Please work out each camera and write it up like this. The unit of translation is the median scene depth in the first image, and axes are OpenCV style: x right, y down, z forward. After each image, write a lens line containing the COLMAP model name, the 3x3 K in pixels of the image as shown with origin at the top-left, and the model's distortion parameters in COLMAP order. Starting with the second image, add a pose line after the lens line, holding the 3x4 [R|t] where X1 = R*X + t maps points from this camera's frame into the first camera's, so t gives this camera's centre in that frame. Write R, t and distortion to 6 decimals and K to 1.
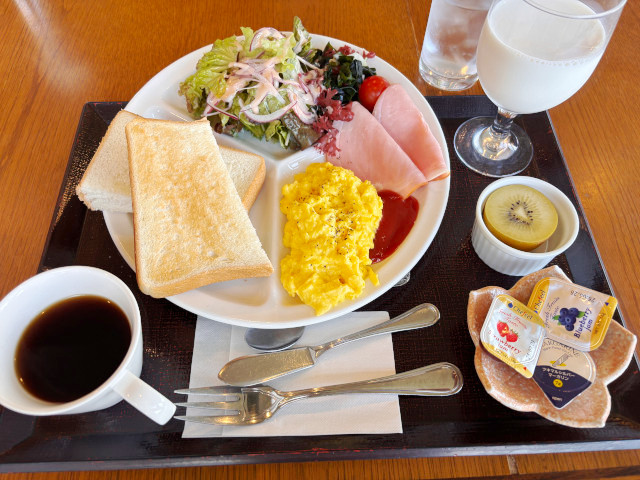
lens RADIAL K [[480.1, 0, 325.7], [0, 480.1, 241.2], [0, 0, 1]] dist [0.029276, -0.014359]
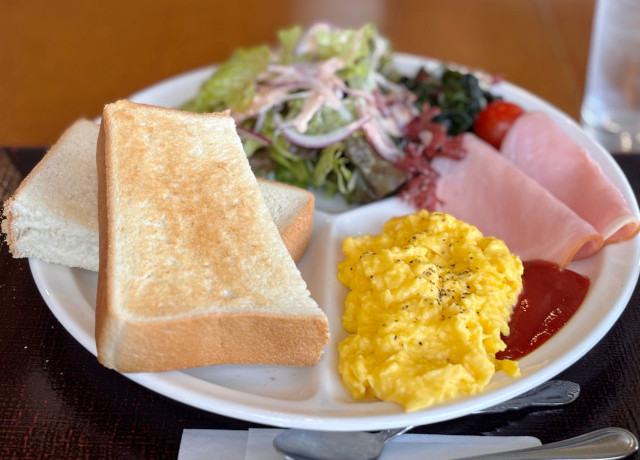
lens RADIAL K [[1337.4, 0, 318.9], [0, 1337.4, 230.0], [0, 0, 1]] dist [0.209043, 0.000000]
pose [[0.998735, 0.022040, -0.045191, -0.049581], [-0.040906, 0.878800, -0.475435, 0.653385], [0.029235, 0.476682, 0.878590, -0.414665]]
